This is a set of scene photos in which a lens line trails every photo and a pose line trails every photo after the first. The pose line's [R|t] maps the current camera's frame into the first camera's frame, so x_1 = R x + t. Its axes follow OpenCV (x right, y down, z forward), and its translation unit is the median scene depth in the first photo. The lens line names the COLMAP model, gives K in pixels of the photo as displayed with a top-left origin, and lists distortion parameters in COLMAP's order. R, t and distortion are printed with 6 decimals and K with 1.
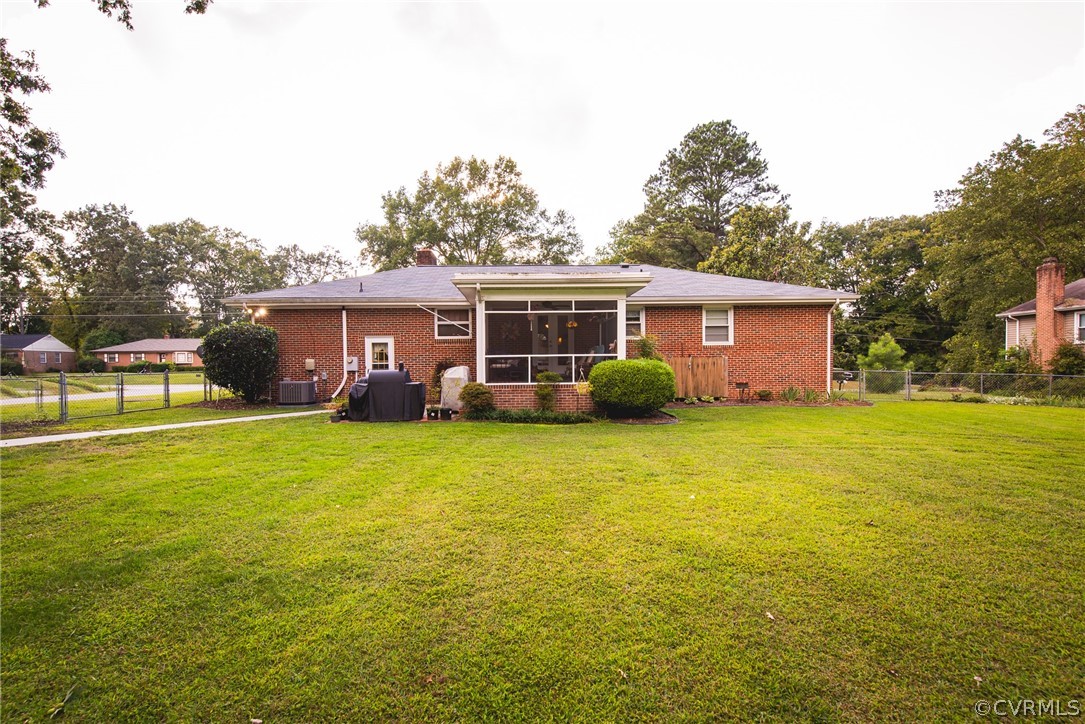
lens RADIAL K [[492.8, 0, 537.2], [0, 492.8, 374.6], [0, 0, 1]] dist [0.001019, 0.000352]
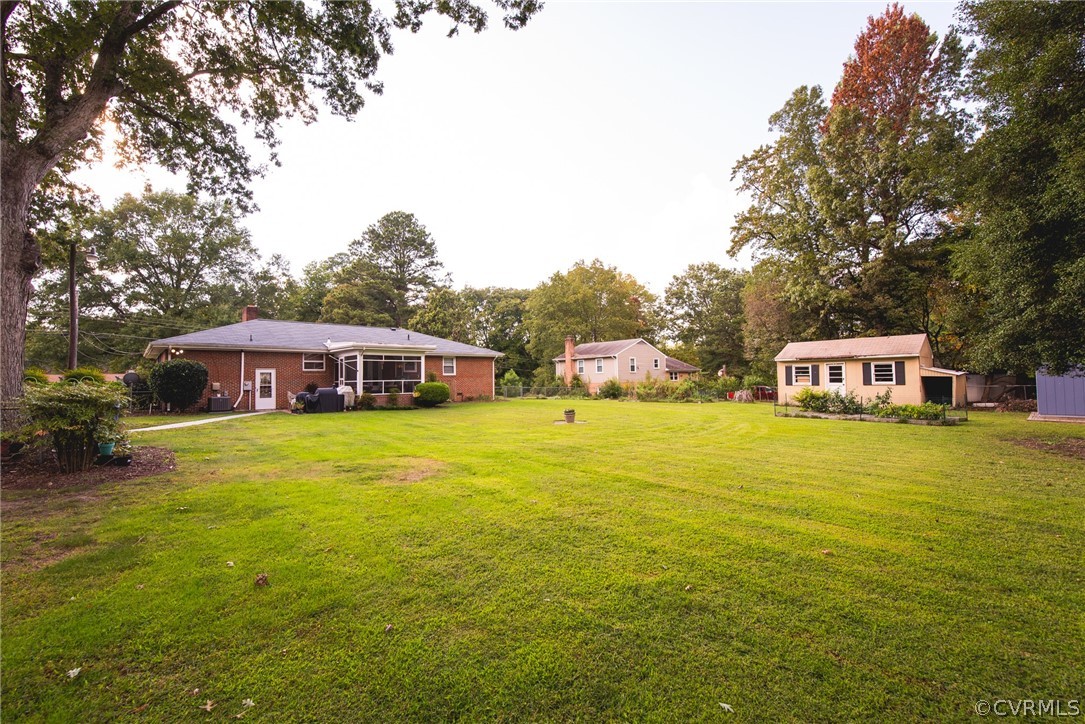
lens RADIAL K [[434.2, 0, 546.0], [0, 434.2, 389.2], [0, 0, 1]] dist [0.000028, 0.000071]
pose [[0.752662, -0.015429, 0.658227, -0.324847], [0.022033, 0.999756, -0.001759, 0.007605], [-0.658039, 0.015826, 0.752818, -0.395676]]
